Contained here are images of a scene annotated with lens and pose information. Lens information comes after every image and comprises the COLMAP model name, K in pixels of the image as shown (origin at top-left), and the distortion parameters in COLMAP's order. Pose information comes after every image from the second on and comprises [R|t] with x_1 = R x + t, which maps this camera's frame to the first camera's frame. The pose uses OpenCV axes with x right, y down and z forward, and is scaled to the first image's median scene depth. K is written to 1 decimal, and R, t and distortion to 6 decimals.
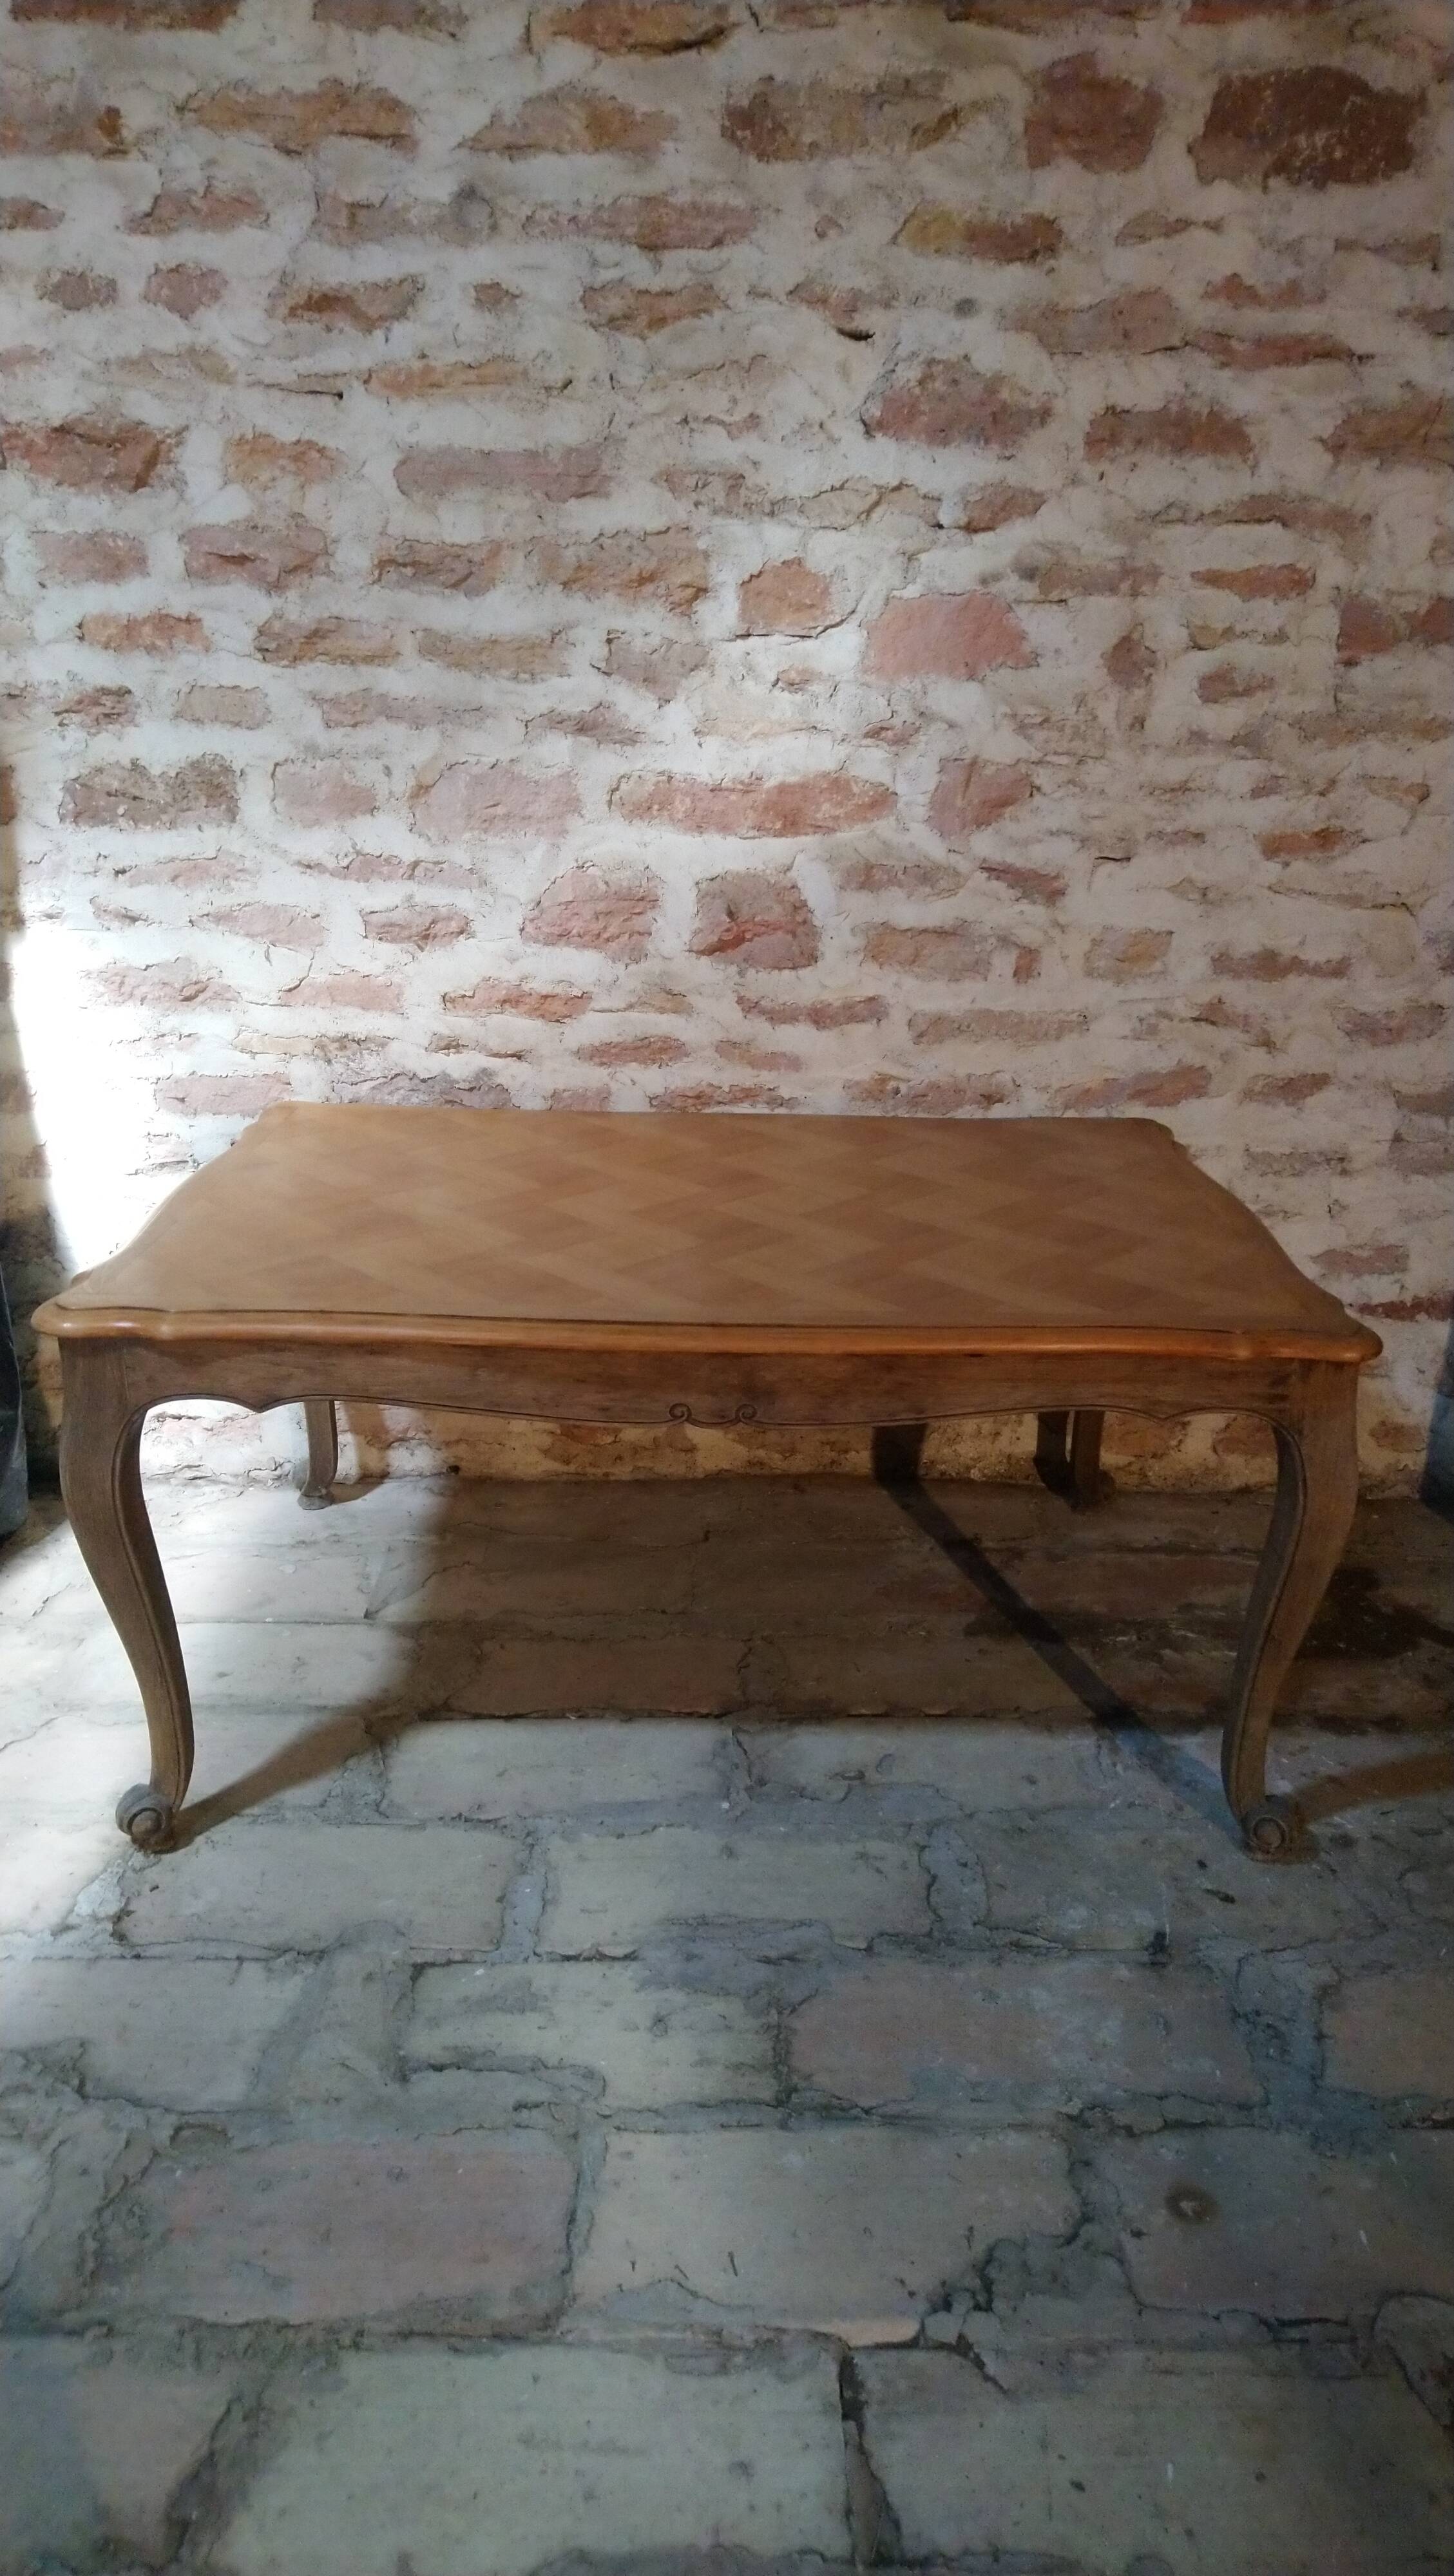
lens RADIAL K [[1632.9, 0, 734.3], [0, 1632.9, 1269.1], [0, 0, 1]] dist [0.042359, -0.075164]
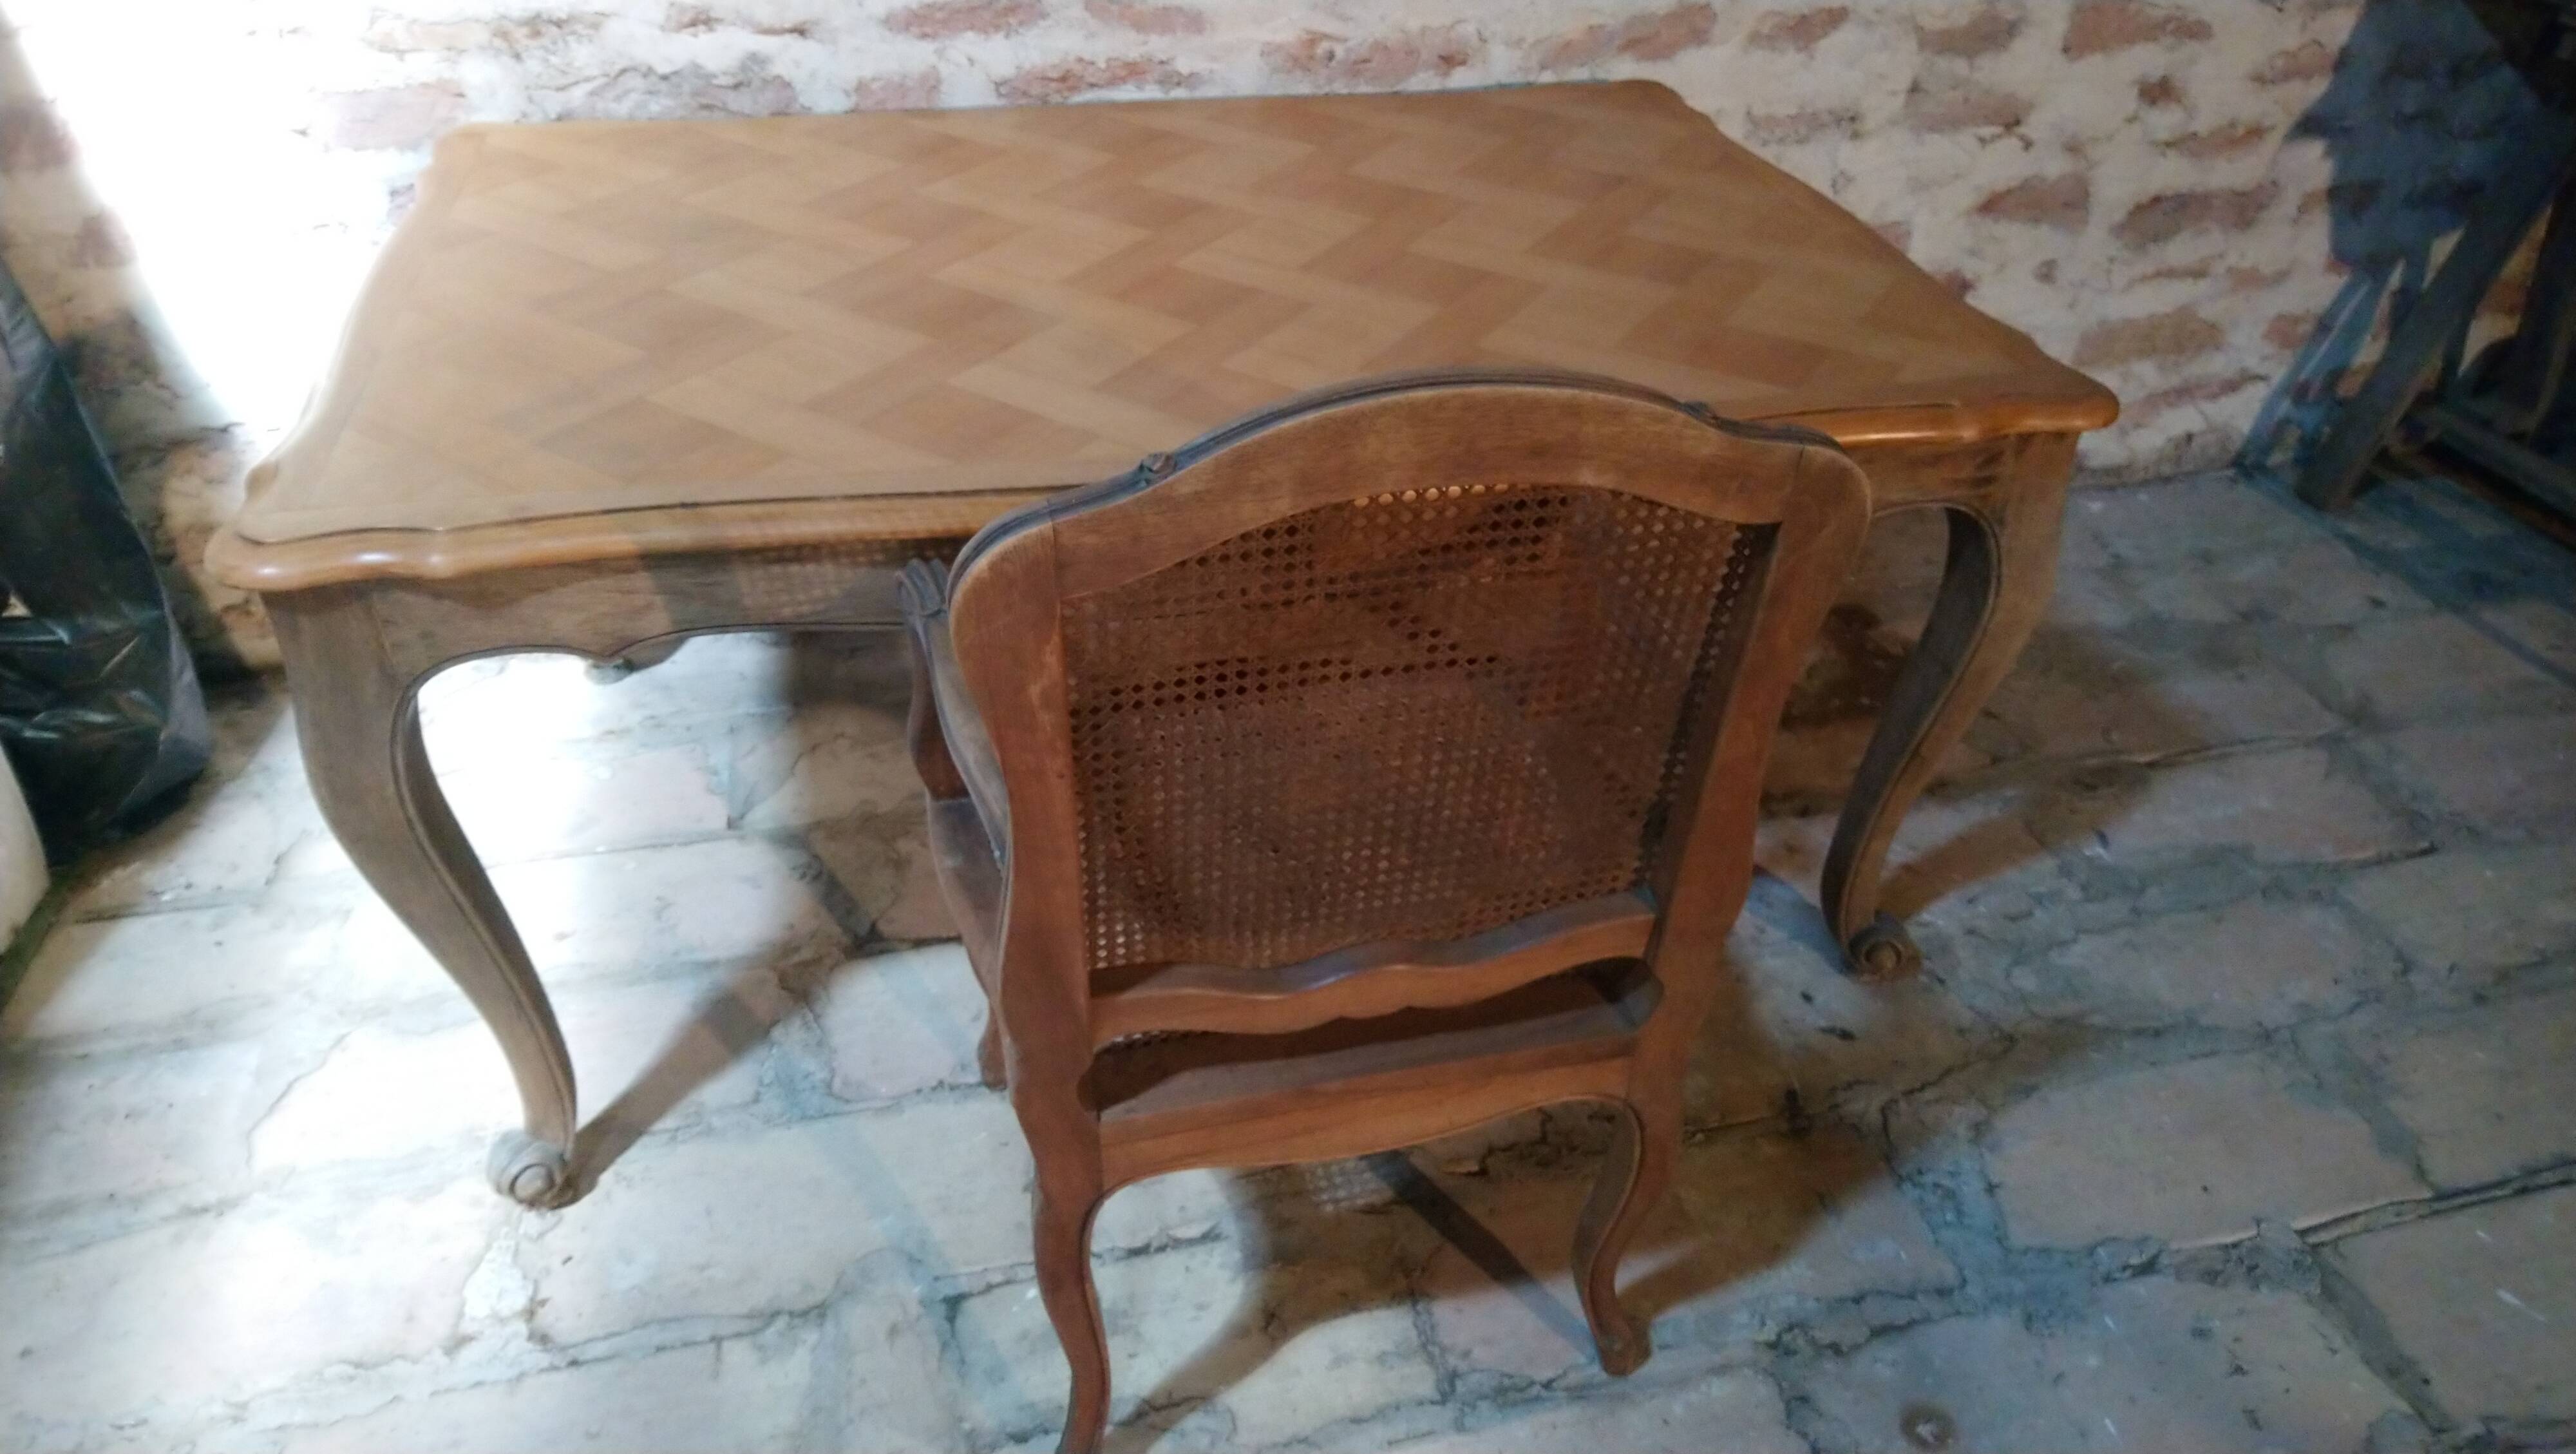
lens RADIAL K [[1640.6, 0, 1296.1], [0, 1640.6, 757.2], [0, 0, 1]] dist [0.058658, -0.101229]
pose [[0.972823, -0.132328, 0.190014, -0.107392], [0.067937, 0.947614, 0.312110, -0.044753], [-0.221361, -0.290718, 0.930850, 0.216613]]
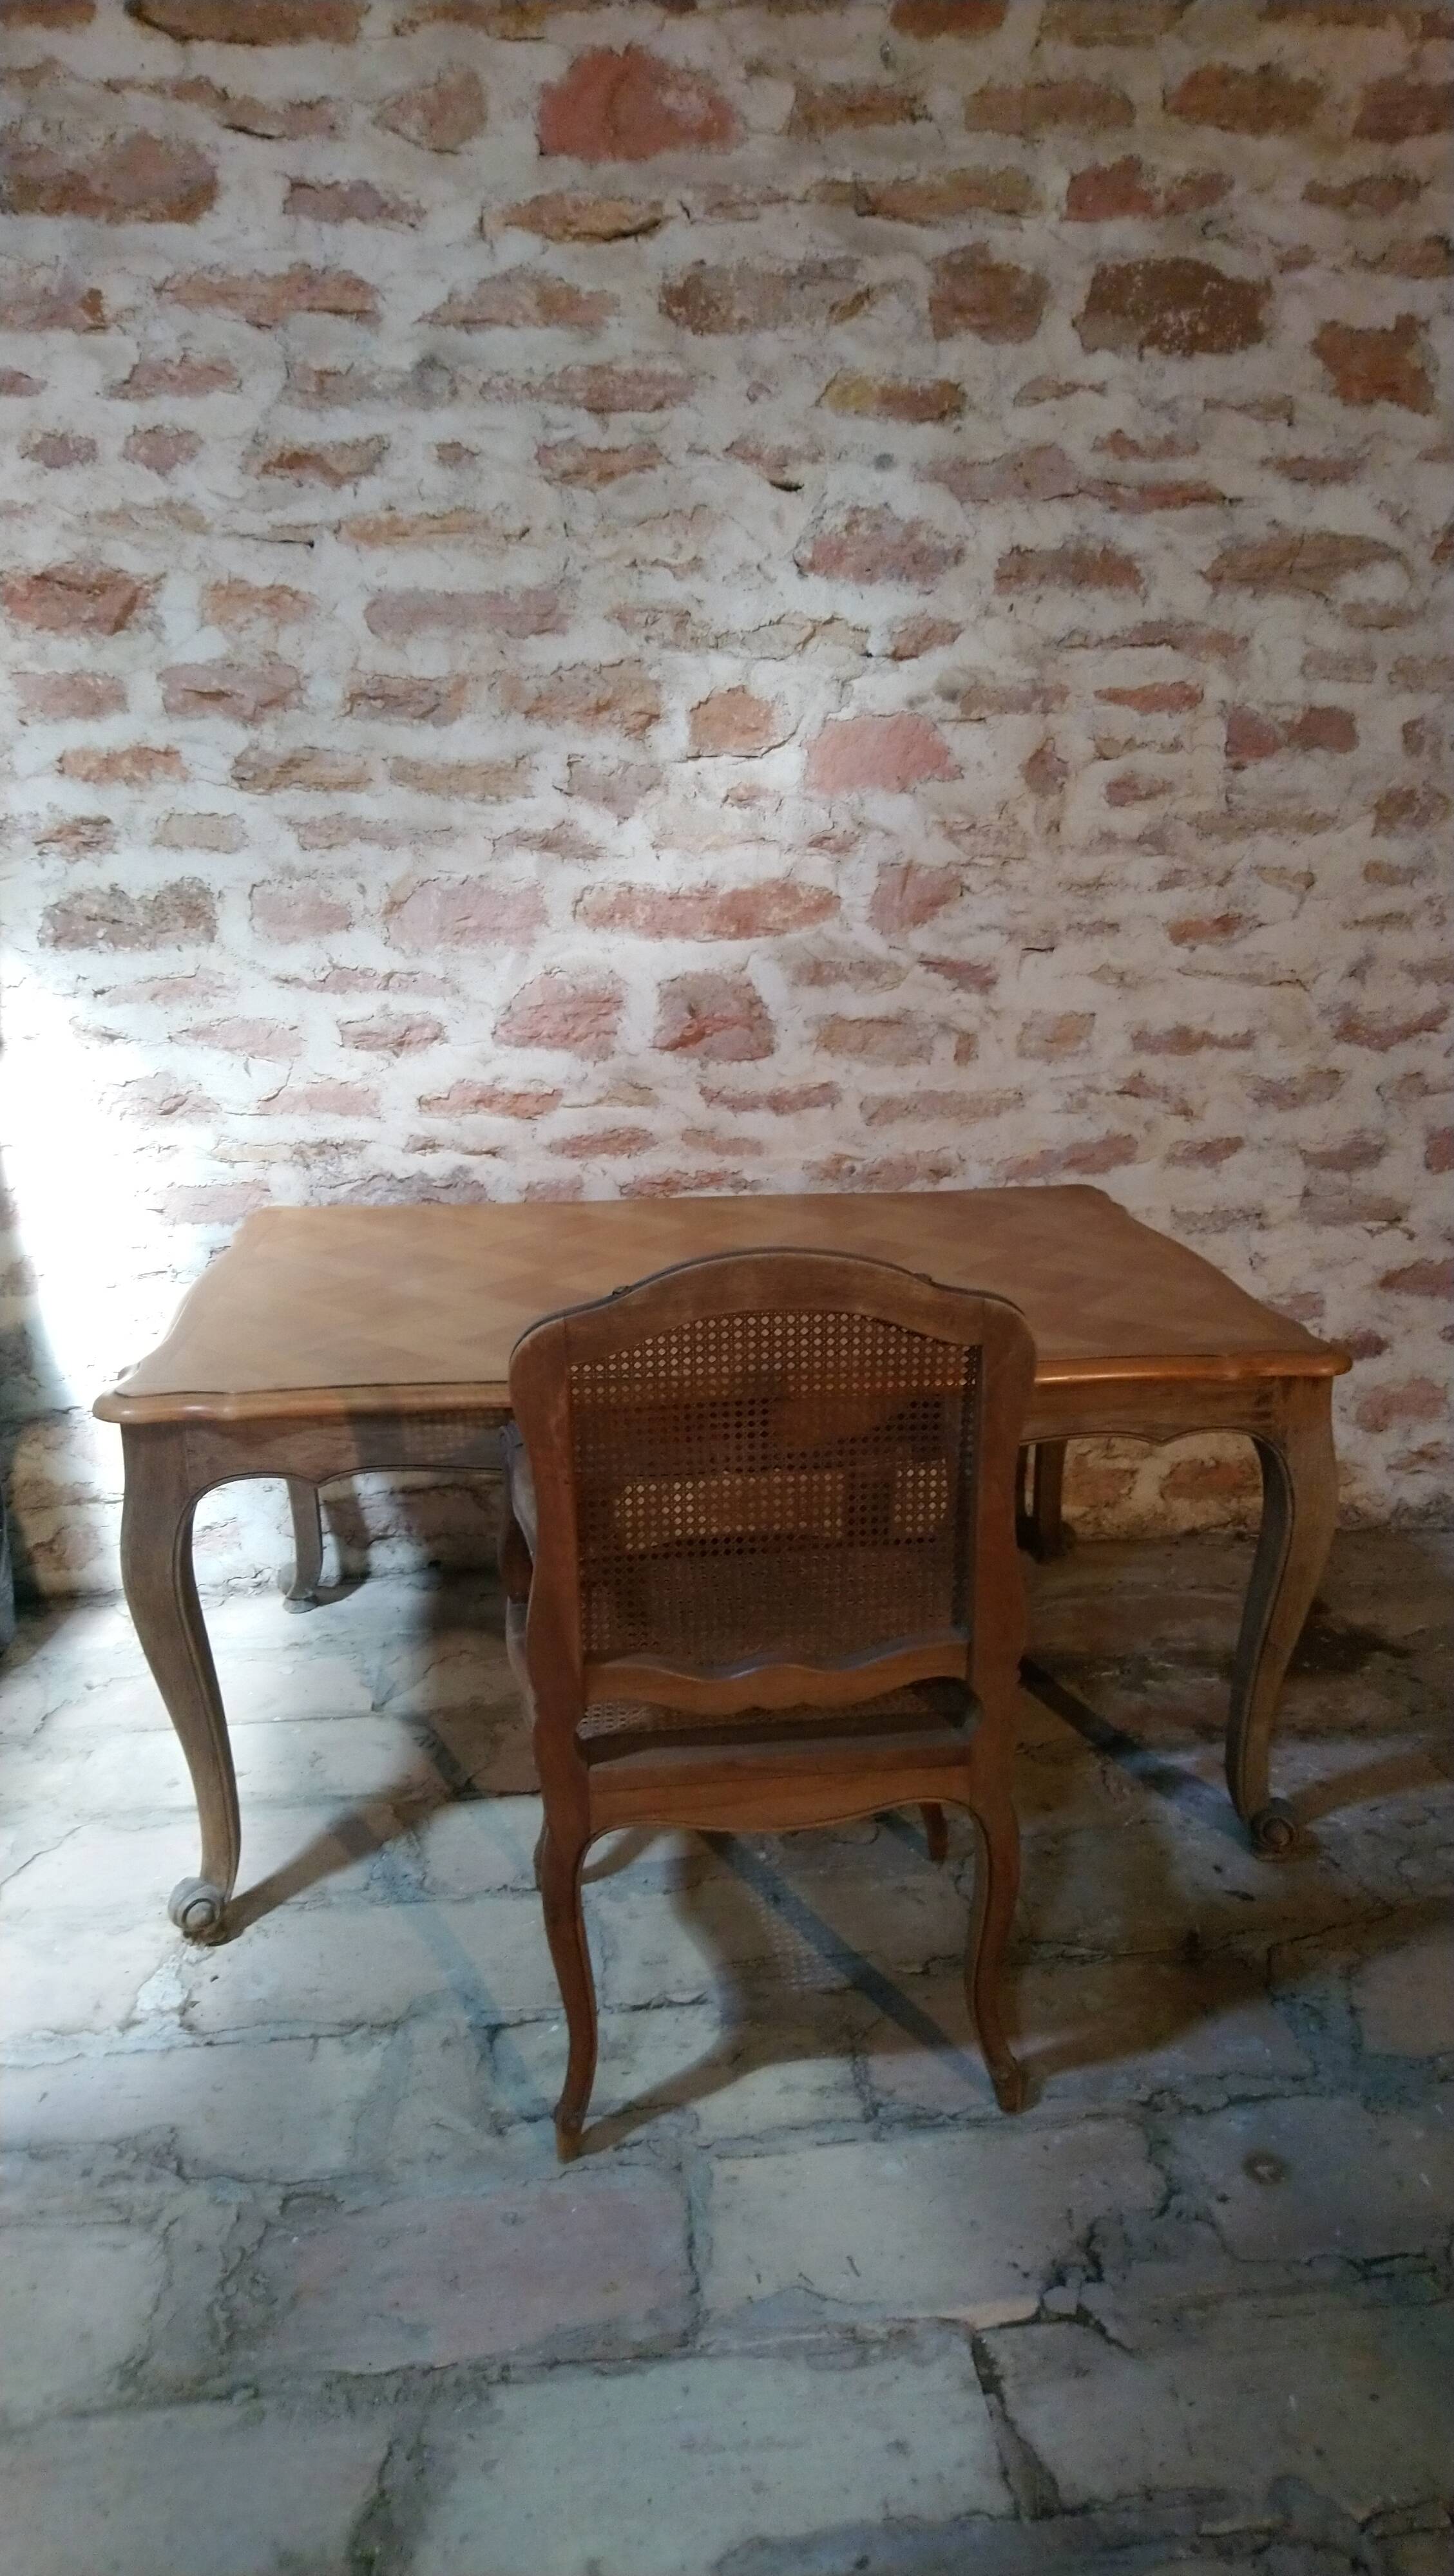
lens RADIAL K [[1640.6, 0, 735.5], [0, 1640.6, 1256.6], [0, 0, 1]] dist [0.058658, -0.101229]
pose [[0.994300, -0.051212, 0.093510, -0.083096], [0.058528, 0.995292, -0.077253, 0.026639], [-0.089113, 0.082285, 0.992617, -0.051770]]
